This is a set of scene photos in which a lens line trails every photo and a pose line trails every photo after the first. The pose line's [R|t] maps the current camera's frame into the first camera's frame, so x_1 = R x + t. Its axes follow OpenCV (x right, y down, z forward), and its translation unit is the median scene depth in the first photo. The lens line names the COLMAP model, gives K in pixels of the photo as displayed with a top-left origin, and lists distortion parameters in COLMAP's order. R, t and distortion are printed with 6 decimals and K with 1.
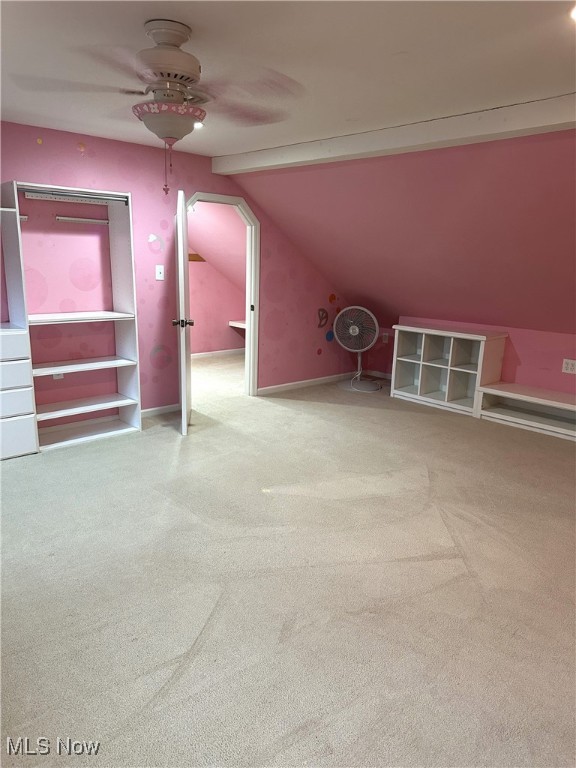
lens RADIAL K [[542.1, 0, 288.0], [0, 542.1, 384.0], [0, 0, 1]] dist [0.129483, -0.207540]
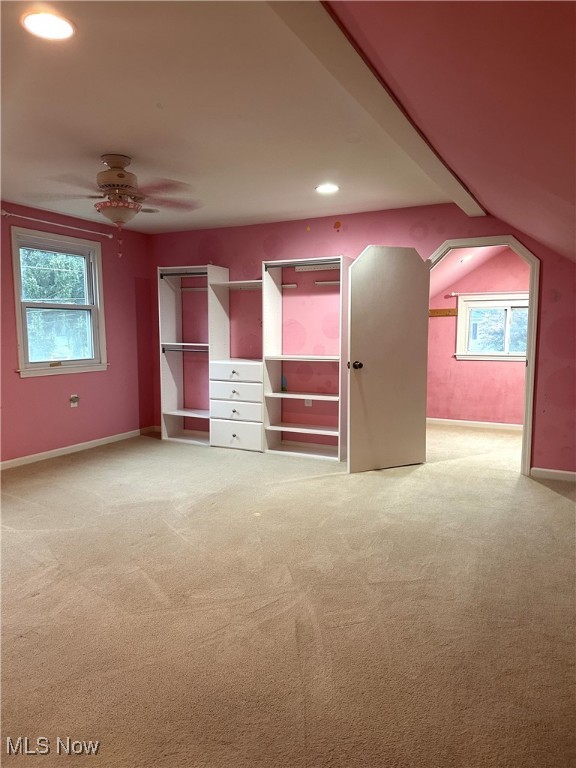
lens RADIAL K [[542.1, 0, 288.0], [0, 542.1, 384.0], [0, 0, 1]] dist [0.129483, -0.207540]
pose [[0.334327, 0.065872, -0.940152, 0.762041], [-0.206358, 0.978465, -0.004827, -0.044176], [0.919588, 0.195622, 0.340720, 0.524762]]
